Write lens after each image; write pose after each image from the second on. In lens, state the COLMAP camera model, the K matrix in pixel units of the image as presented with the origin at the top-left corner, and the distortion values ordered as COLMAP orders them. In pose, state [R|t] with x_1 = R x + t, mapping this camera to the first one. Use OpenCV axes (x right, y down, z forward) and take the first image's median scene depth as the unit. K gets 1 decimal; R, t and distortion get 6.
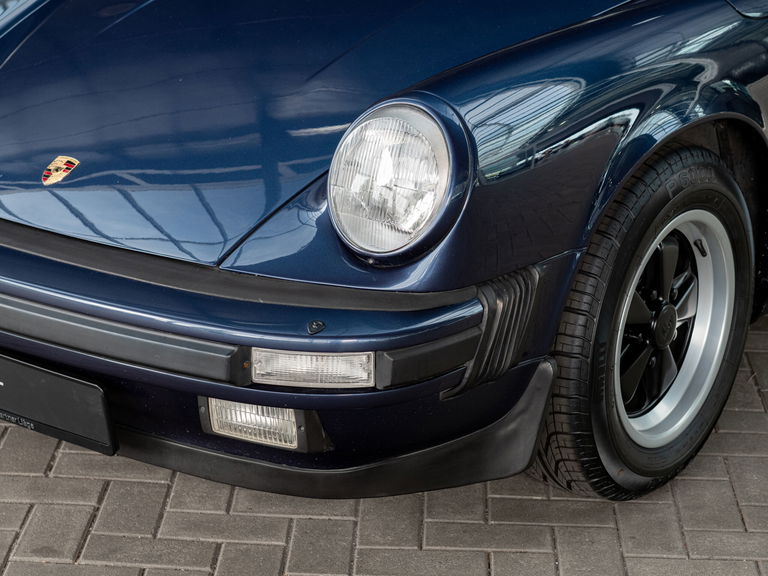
lens RADIAL K [[1992.3, 0, 384.0], [0, 1992.3, 288.0], [0, 0, 1]] dist [-0.078509, -0.435989]
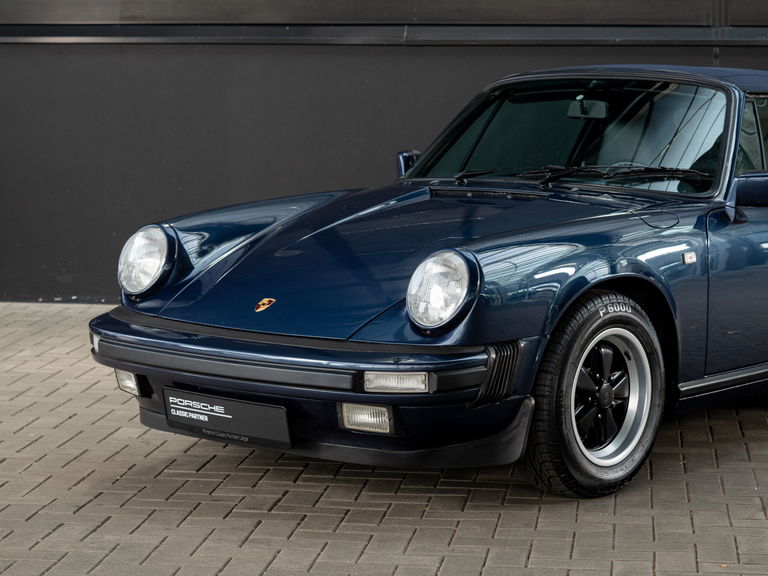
lens RADIAL K [[1992.3, 0, 384.0], [0, 1992.3, 288.0], [0, 0, 1]] dist [-0.078509, -0.435989]
pose [[0.995724, -0.015796, -0.091020, 0.120054], [-0.006079, 0.971932, -0.235185, 0.377017], [0.092180, 0.234732, 0.967680, -0.813872]]
